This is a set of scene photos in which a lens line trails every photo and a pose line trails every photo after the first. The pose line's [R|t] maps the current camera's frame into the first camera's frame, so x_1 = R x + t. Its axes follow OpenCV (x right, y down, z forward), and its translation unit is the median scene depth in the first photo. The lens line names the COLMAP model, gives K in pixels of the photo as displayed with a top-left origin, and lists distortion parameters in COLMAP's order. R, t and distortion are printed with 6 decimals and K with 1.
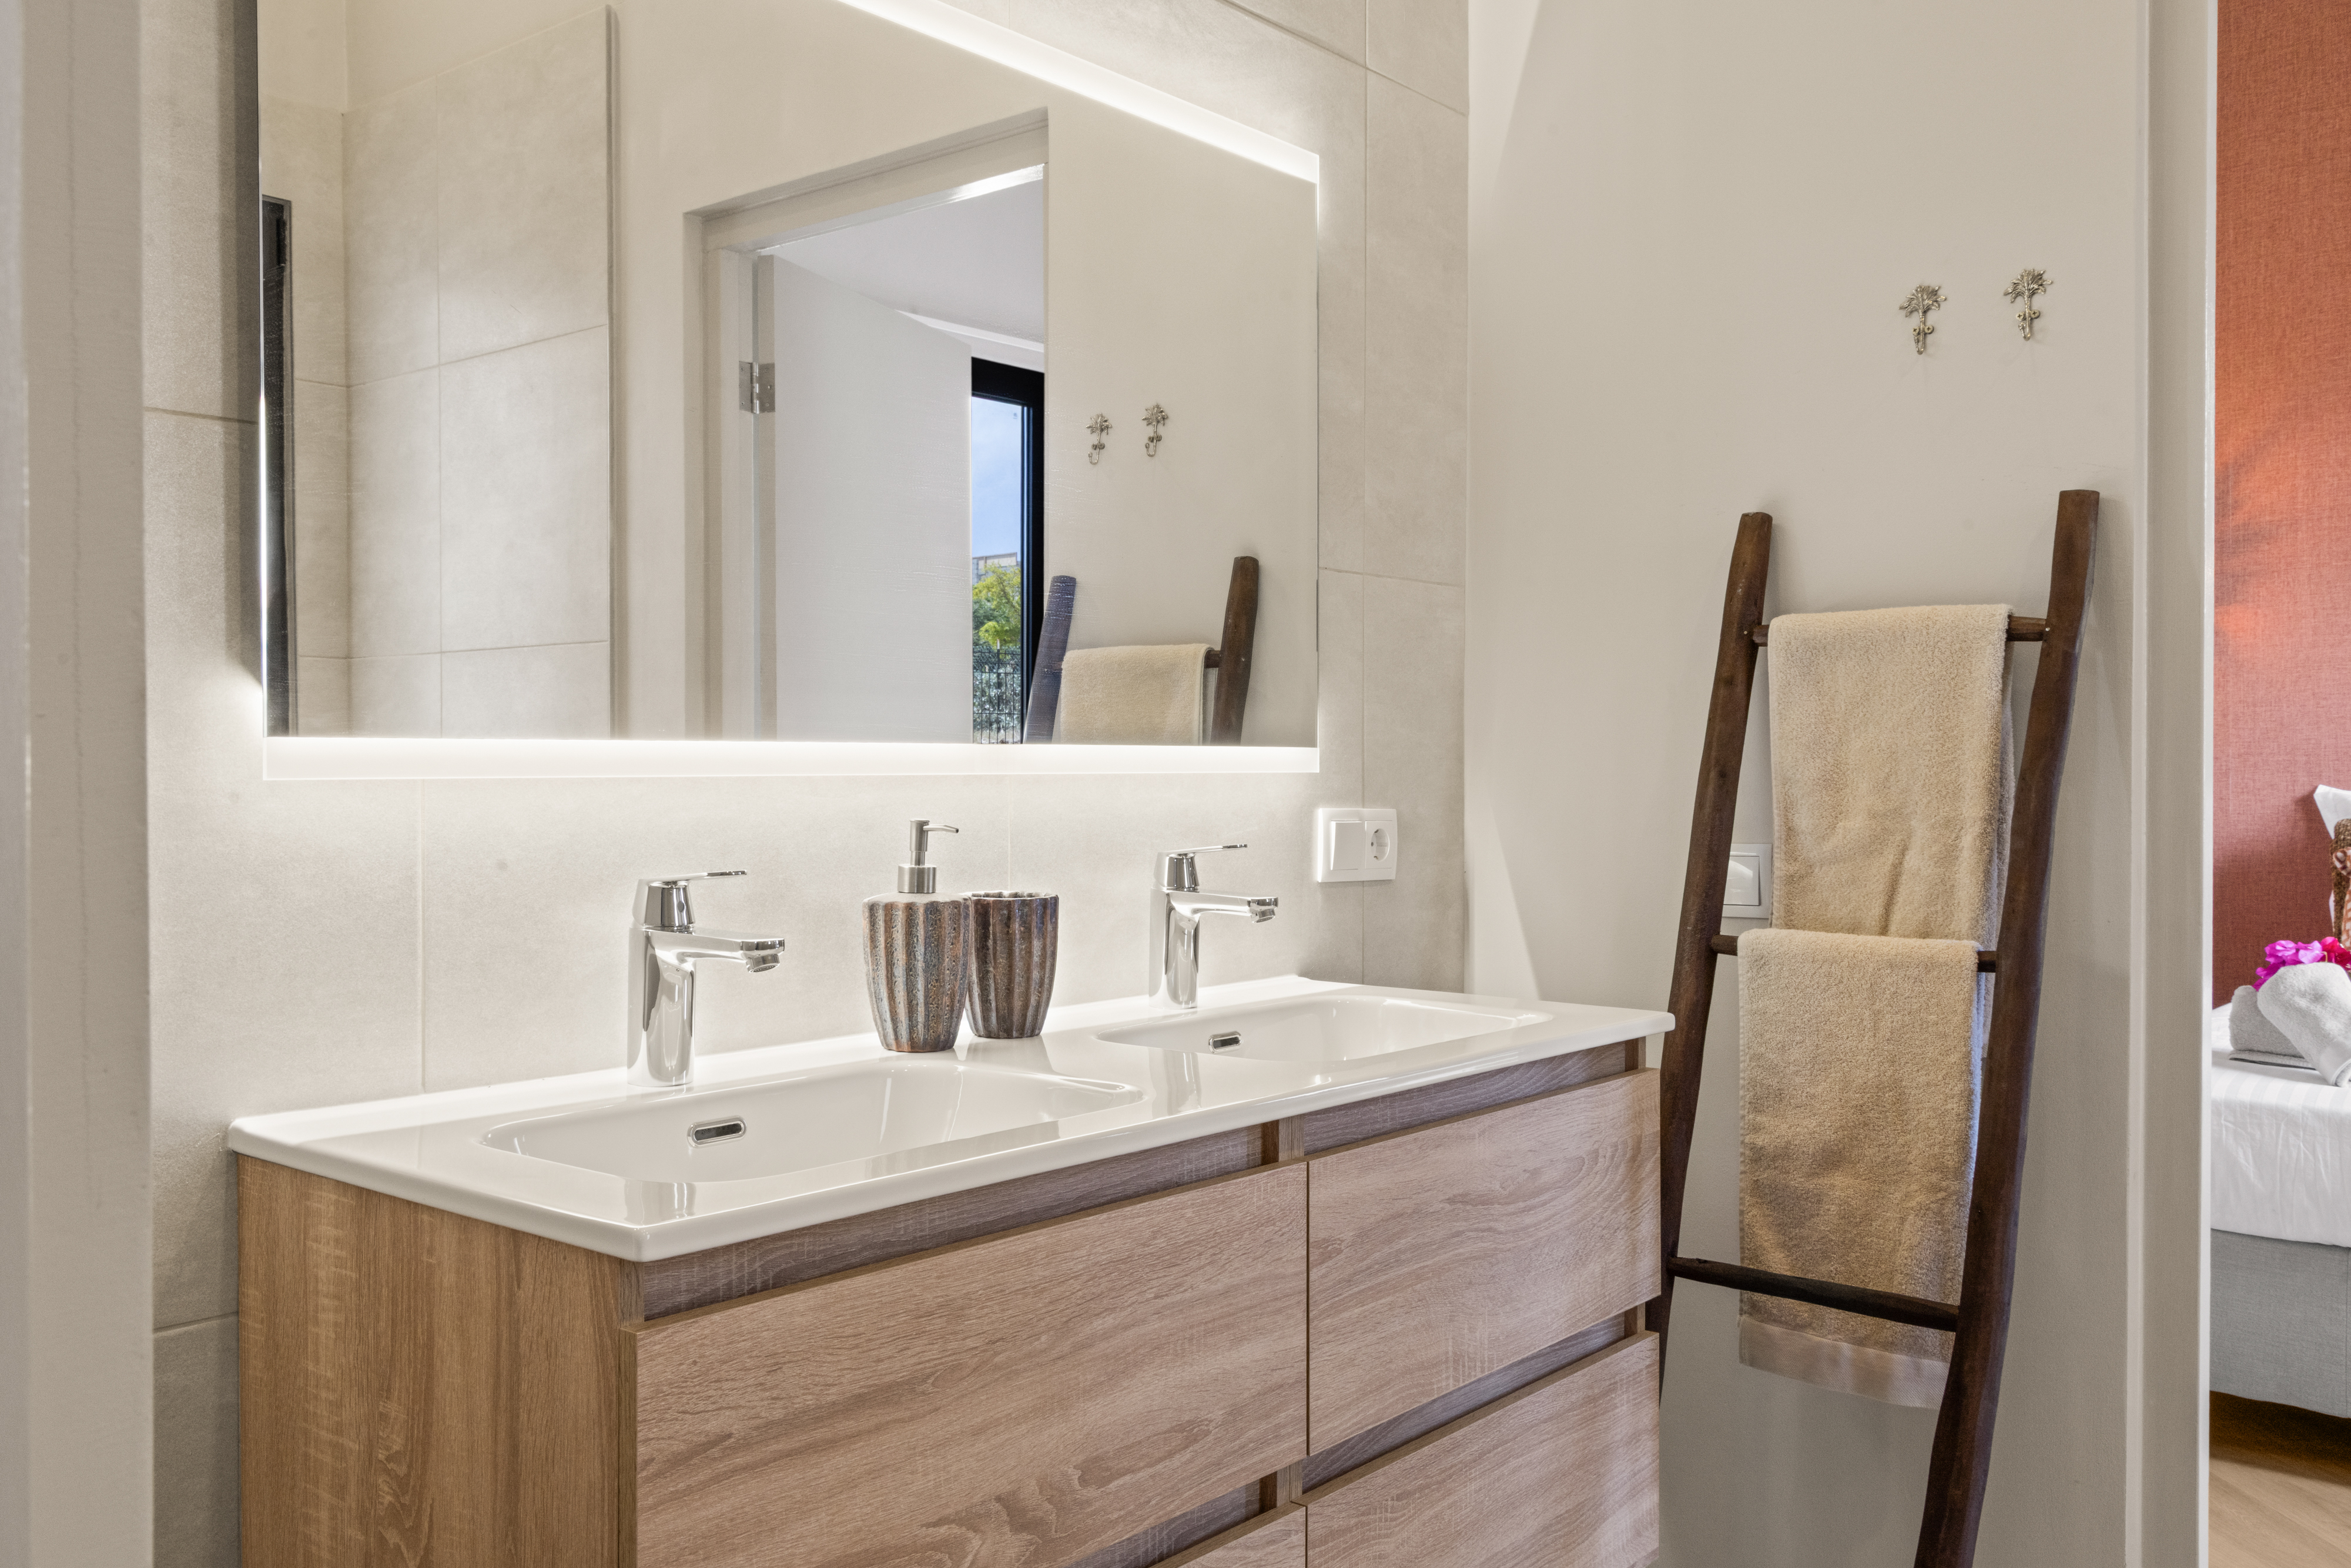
lens RADIAL K [[1936.0, 0, 1226.1], [0, 1936.0, 790.7], [0, 0, 1]] dist [0.050900, -0.001594]
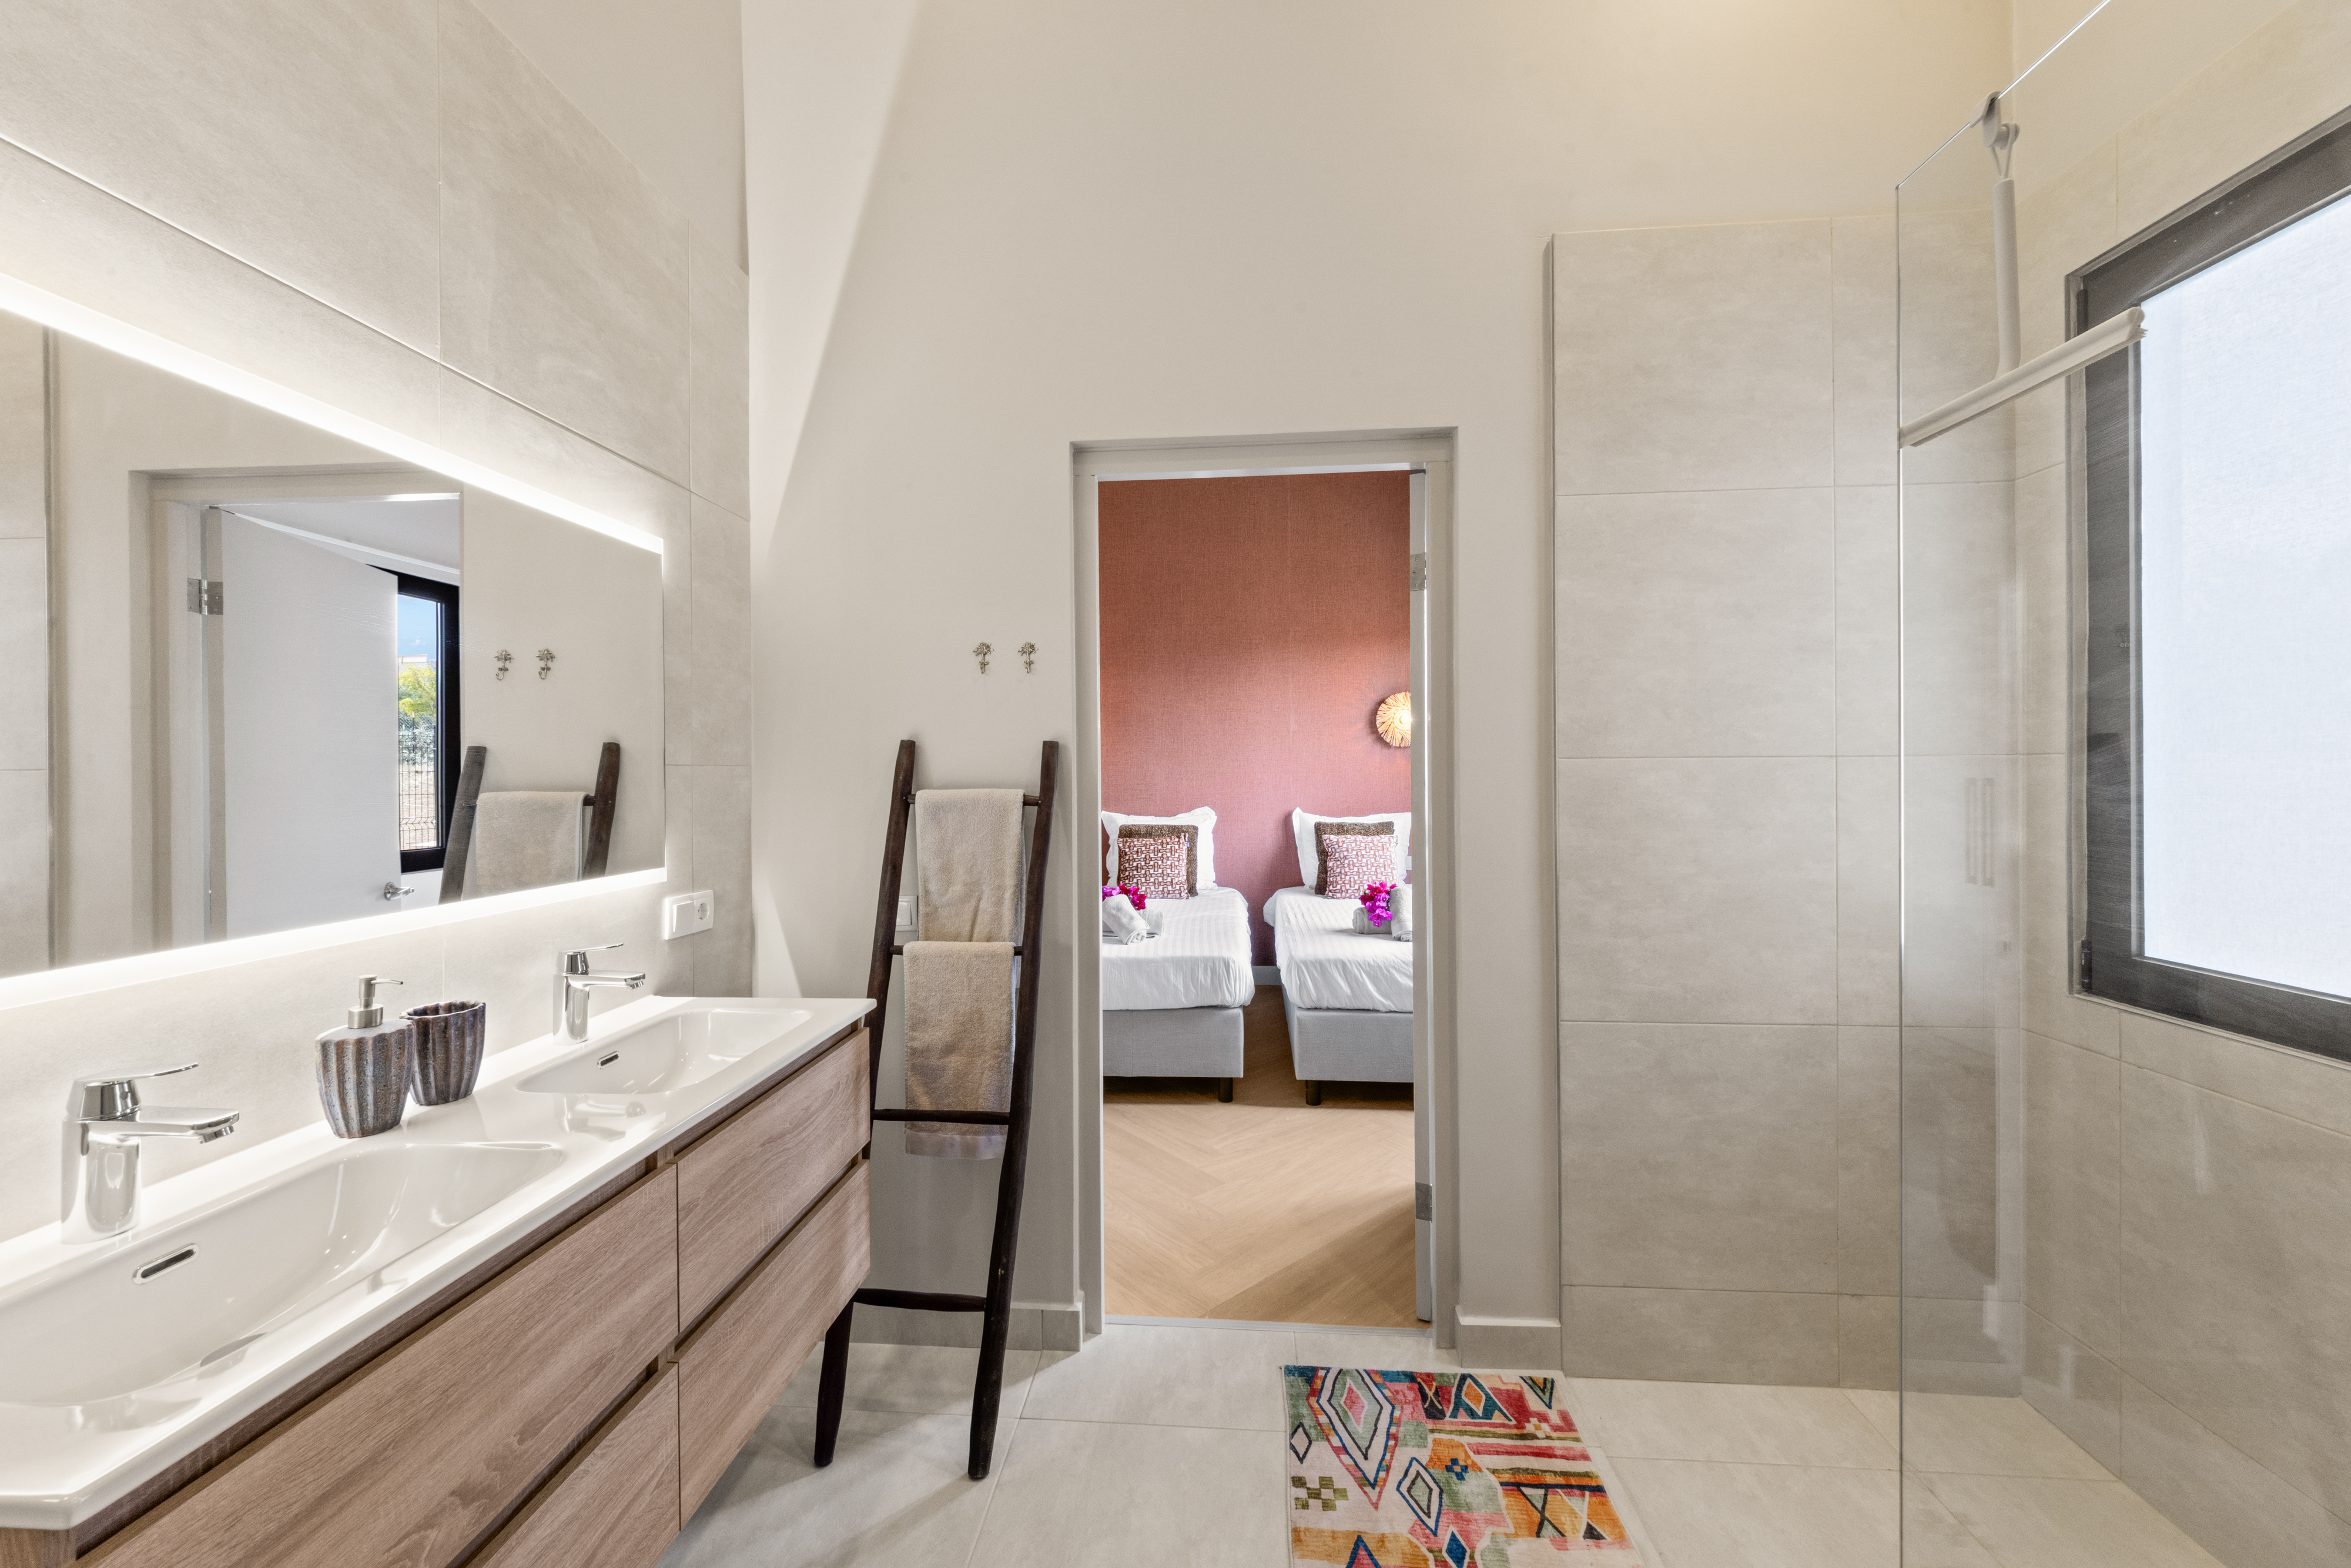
lens RADIAL K [[864.0, 0, 1180.6], [0, 864.0, 760.9], [0, 0, 1]] dist [-0.007878, 0.003497]
pose [[0.818446, -0.008220, 0.574525, -0.021807], [0.017578, 0.999788, -0.010737, -0.115730], [-0.574315, 0.018886, 0.818416, 0.083289]]
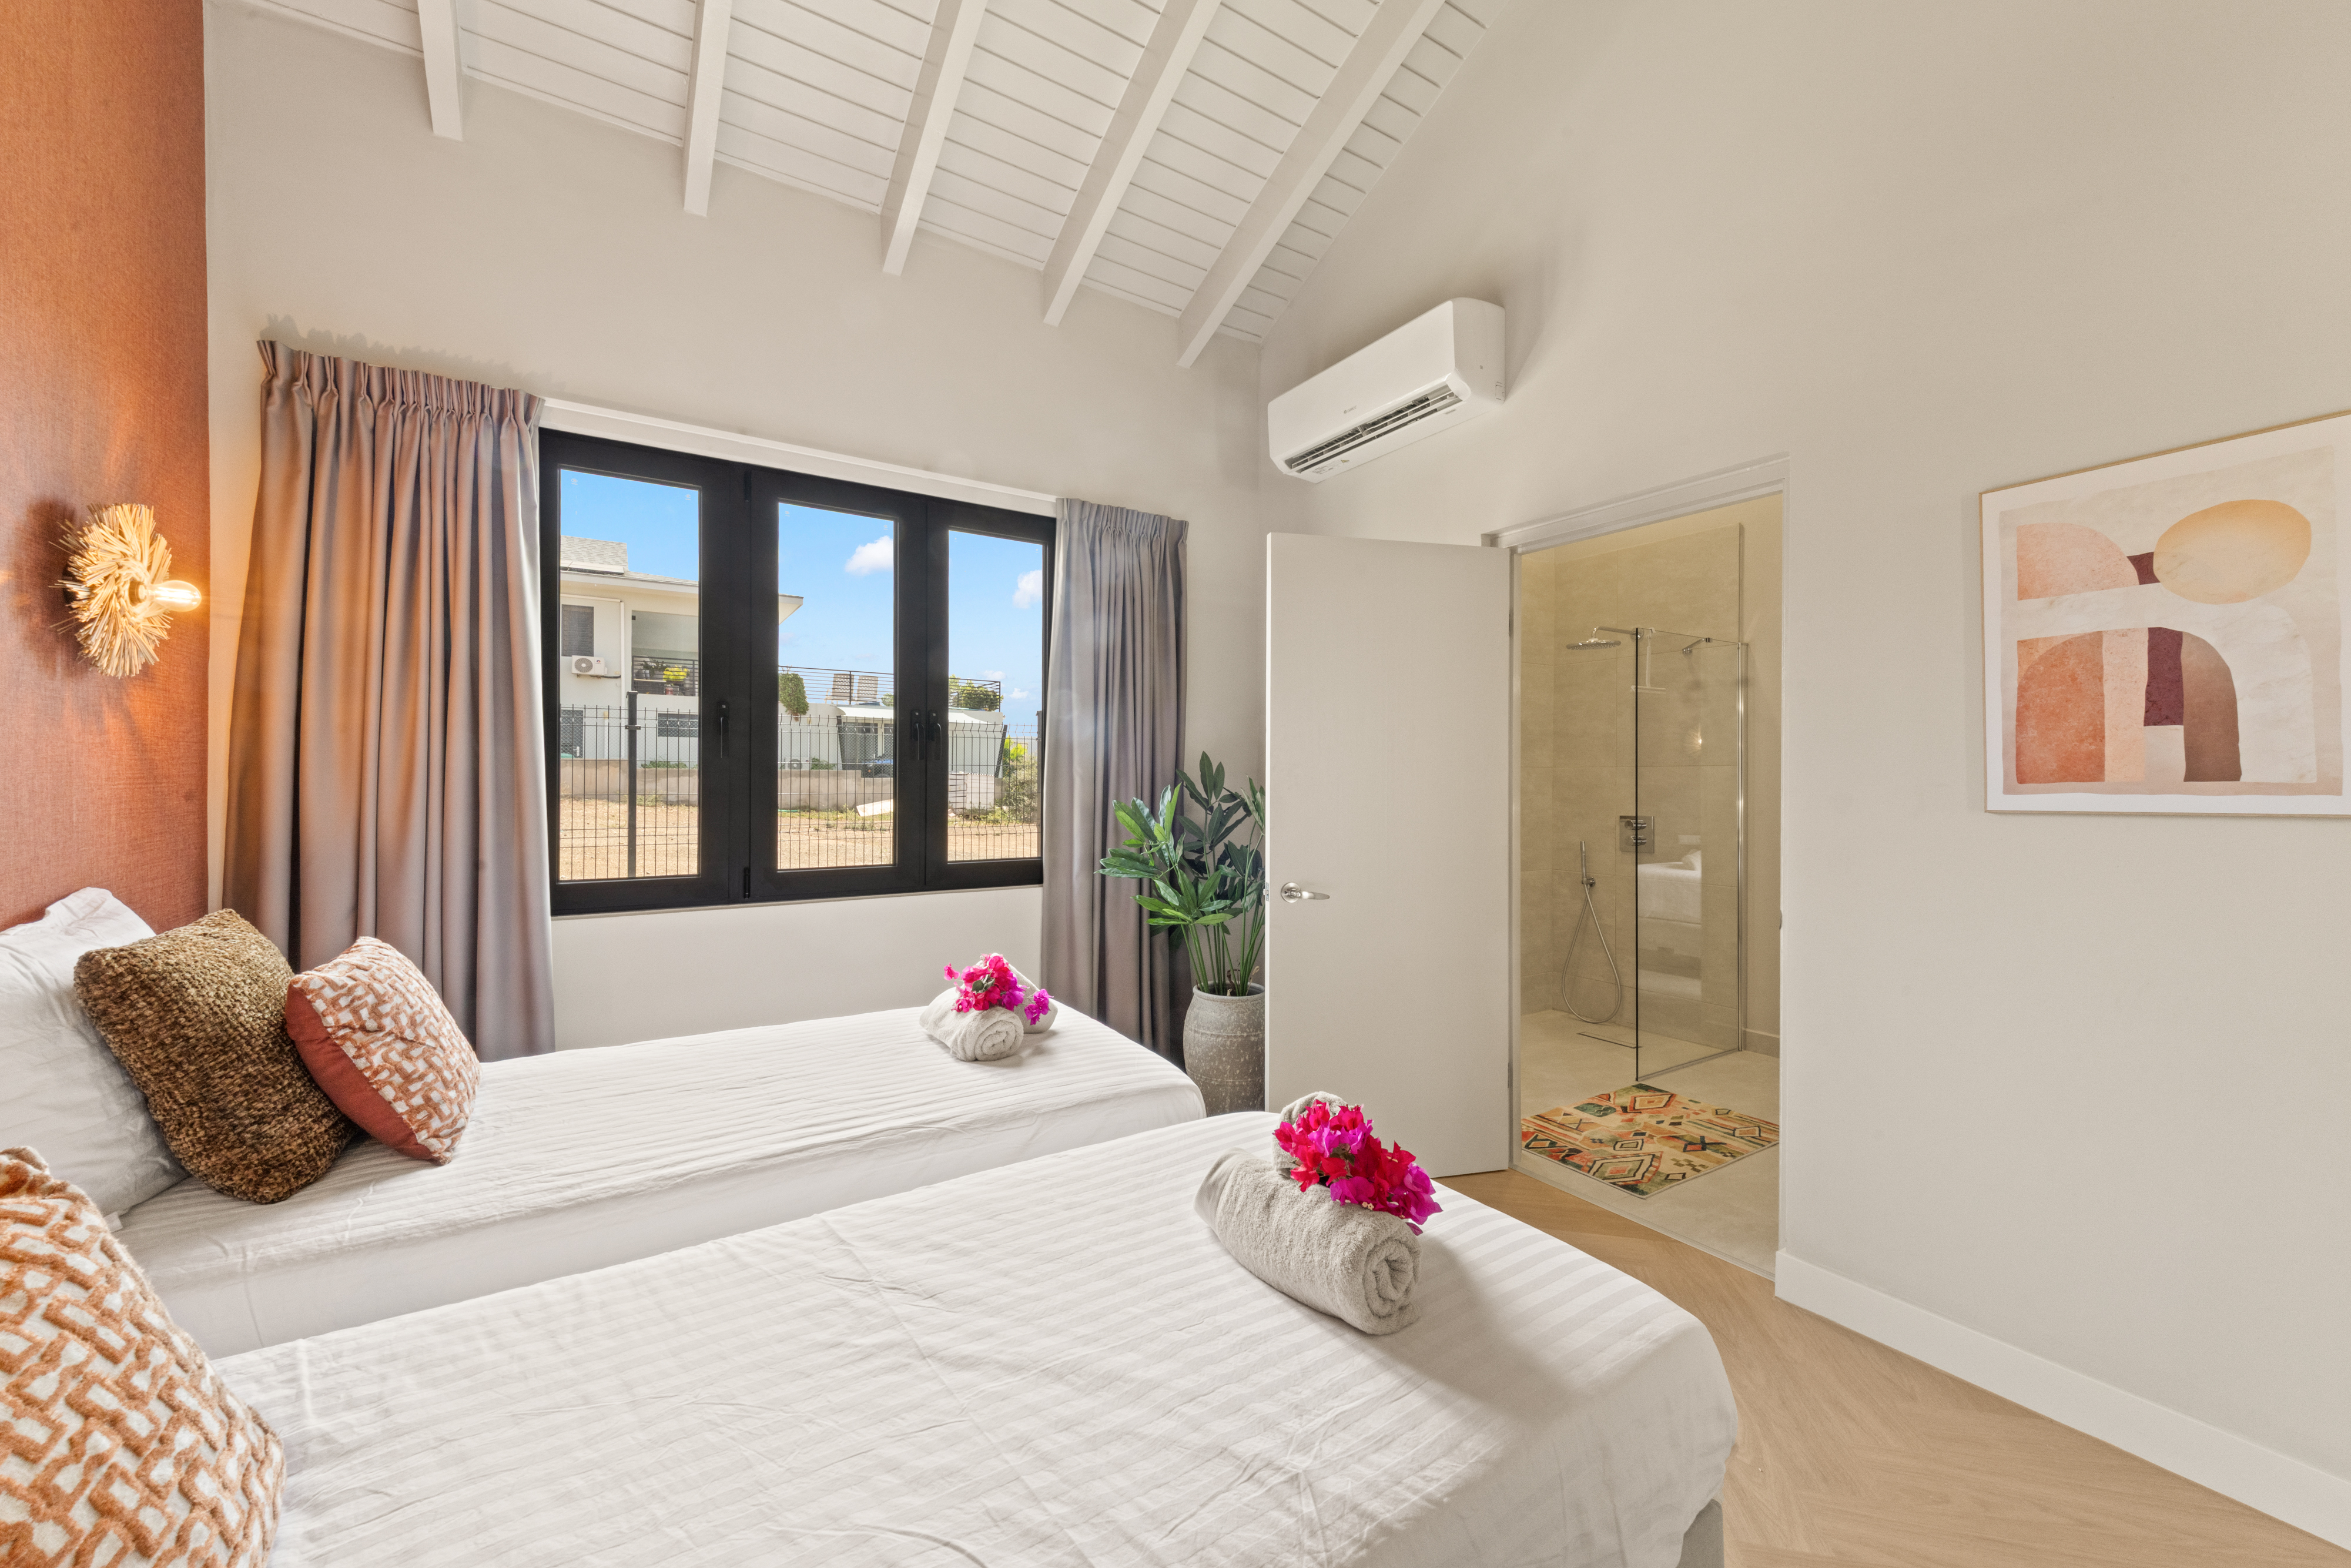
lens RADIAL K [[866.6, 0, 1150.9], [0, 866.6, 777.2], [0, 0, 1]] dist [0.008152, -0.003800]
pose [[-0.938790, -0.011060, 0.344313, 0.889900], [-0.008237, 0.999919, 0.009663, -0.089574], [-0.344392, 0.006235, -0.938805, 2.345411]]
